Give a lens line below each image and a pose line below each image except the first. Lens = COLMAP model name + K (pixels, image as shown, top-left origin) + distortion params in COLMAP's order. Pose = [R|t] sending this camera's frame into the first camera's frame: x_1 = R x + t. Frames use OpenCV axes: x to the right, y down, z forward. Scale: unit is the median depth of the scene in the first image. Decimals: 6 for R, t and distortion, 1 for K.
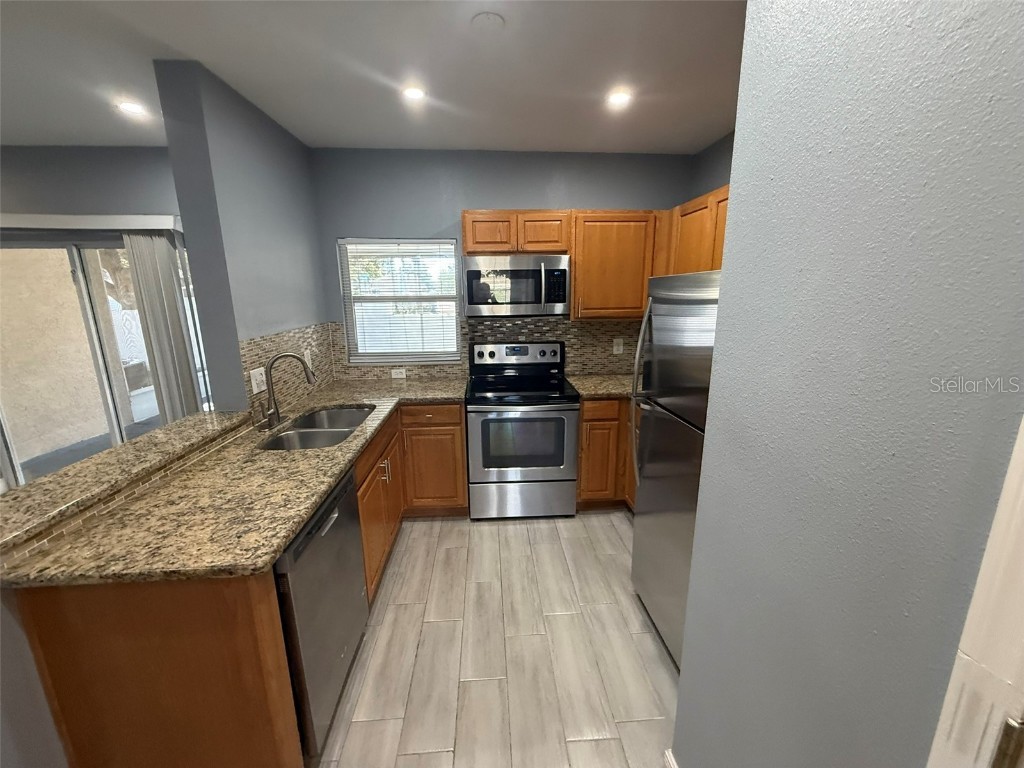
lens RADIAL K [[407.7, 0, 508.5], [0, 407.7, 380.8], [0, 0, 1]] dist [0.000373, 0.001423]
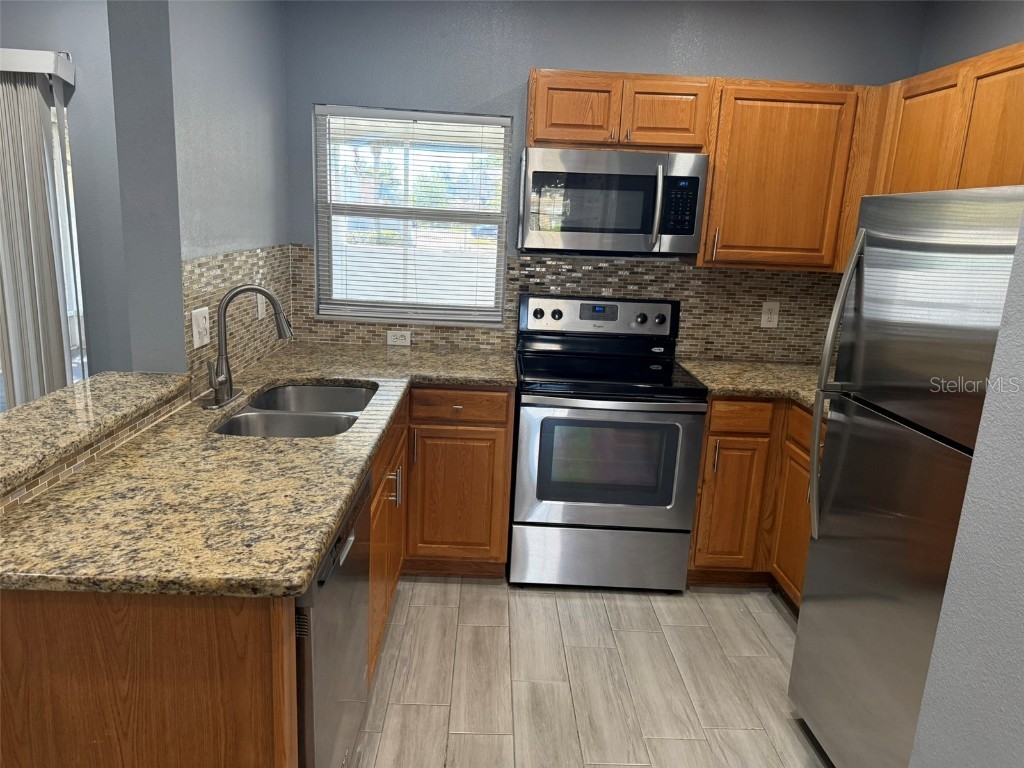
lens RADIAL K [[723.9, 0, 502.0], [0, 723.9, 381.5], [0, 0, 1]] dist [0.036976, -0.035272]
pose [[0.997523, 0.065128, -0.026559, -0.111121], [-0.064937, 0.997857, 0.007972, 0.038043], [0.027021, -0.006228, 0.999615, -0.081480]]
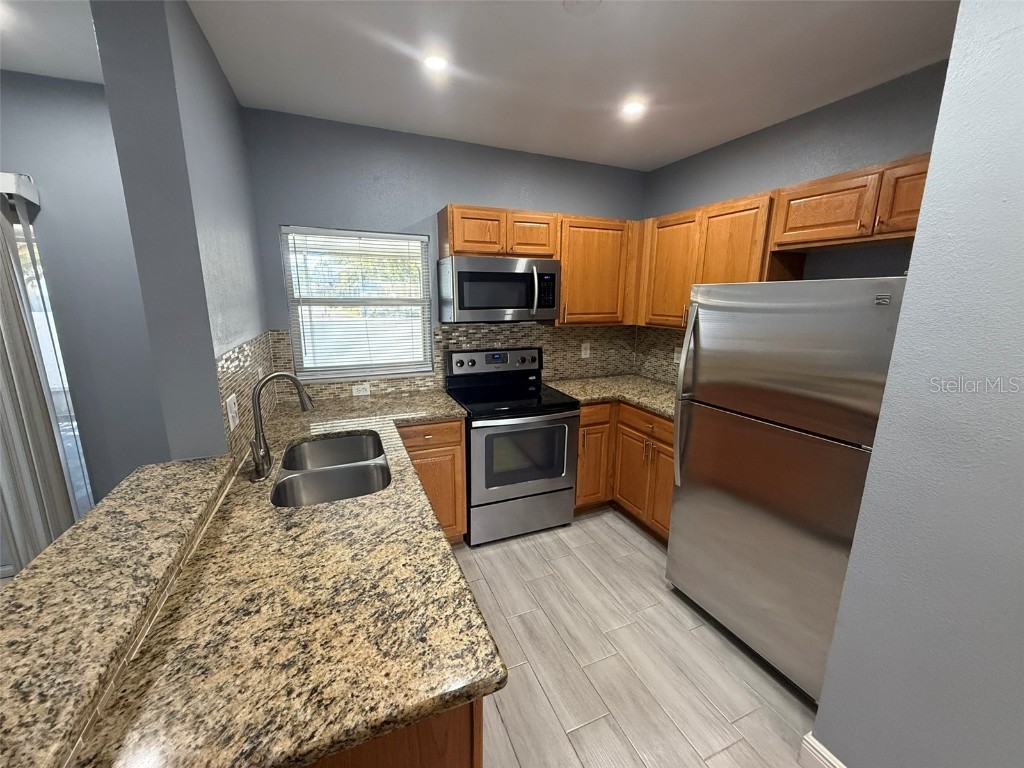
lens RADIAL K [[407.7, 0, 505.5], [0, 407.7, 380.9], [0, 0, 1]] dist [0.000373, 0.001423]
pose [[0.943961, -0.052452, 0.325862, -0.346610], [0.055763, 0.998444, -0.000821, -0.025309], [-0.325312, 0.018946, 0.945417, 0.133760]]
